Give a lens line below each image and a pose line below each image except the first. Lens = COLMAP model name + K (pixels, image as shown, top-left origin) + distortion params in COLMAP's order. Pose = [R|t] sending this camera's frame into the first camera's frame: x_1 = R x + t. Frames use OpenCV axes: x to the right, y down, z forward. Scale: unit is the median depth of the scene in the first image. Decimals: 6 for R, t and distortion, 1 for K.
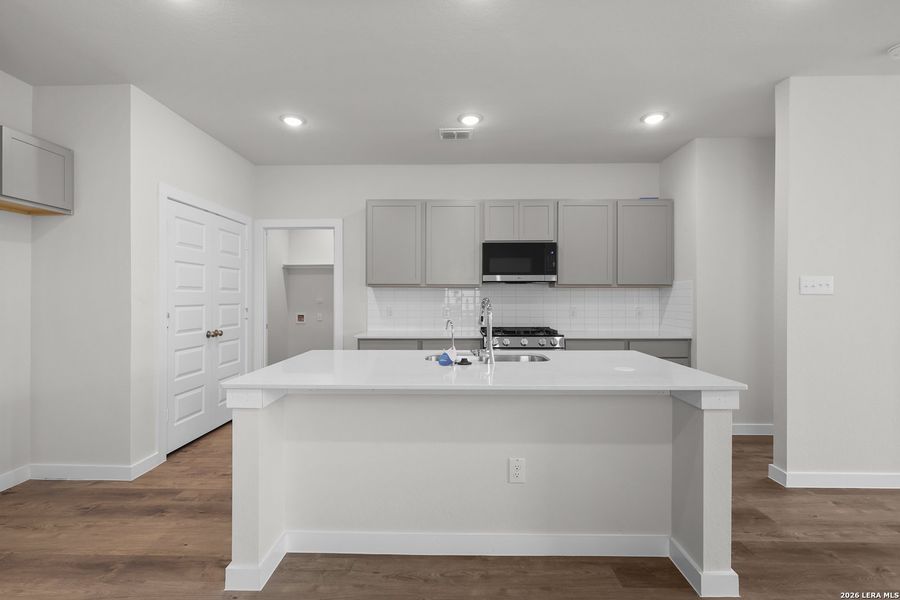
lens RADIAL K [[415.8, 0, 452.5], [0, 415.8, 296.8], [0, 0, 1]] dist [-0.001400, -0.000100]
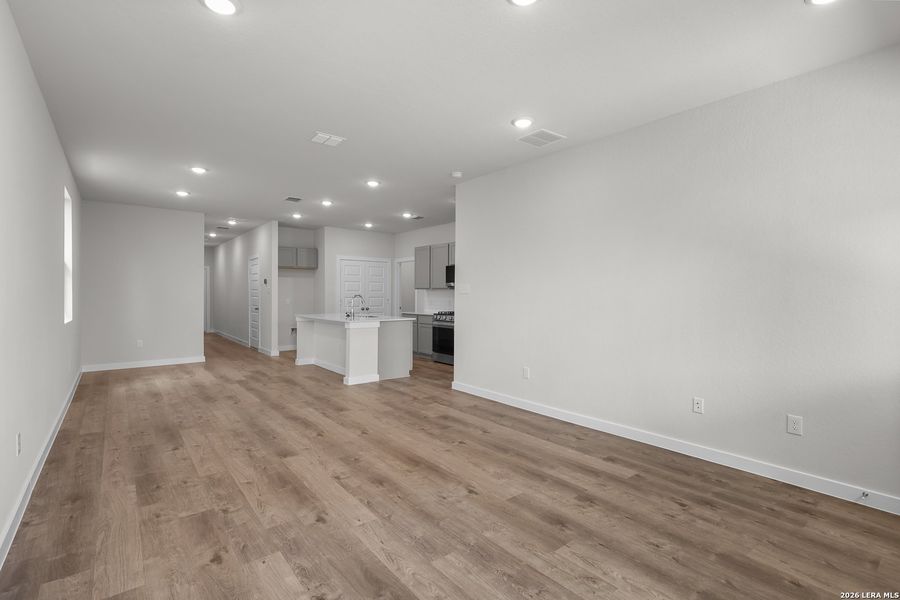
lens RADIAL K [[415.8, 0, 453.4], [0, 415.8, 282.0], [0, 0, 1]] dist [-0.001400, -0.000100]
pose [[0.642203, -0.021869, -0.766222, 1.644669], [-0.001082, 0.999566, -0.029436, -0.003940], [0.766534, 0.019733, 0.641901, -0.220123]]
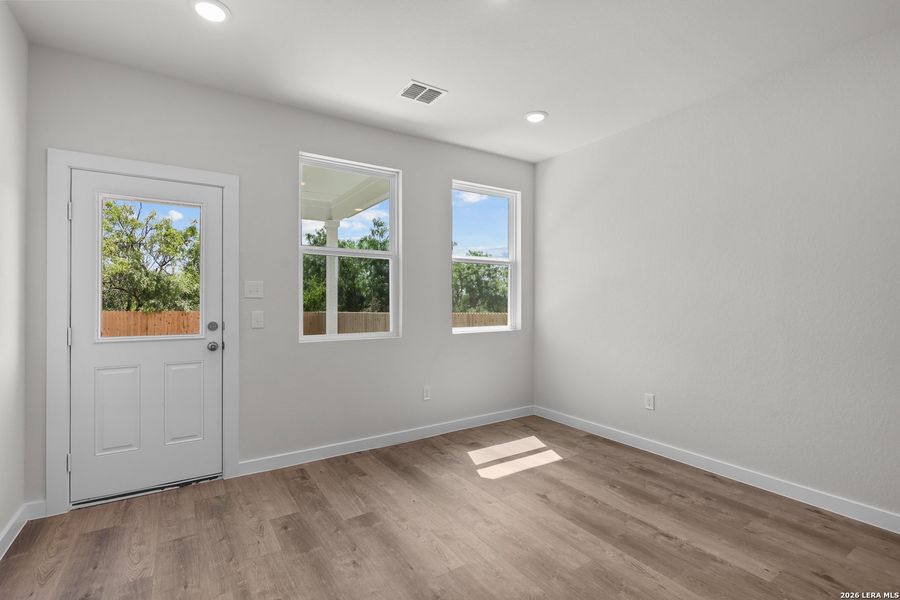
lens RADIAL K [[415.8, 0, 453.3], [0, 415.8, 297.2], [0, 0, 1]] dist [-0.001400, -0.000100]
pose [[-0.563202, 0.005337, 0.826302, 0.923474], [-0.001059, 0.999974, -0.007180, 0.000882], [-0.826319, -0.004919, -0.563181, 0.502781]]
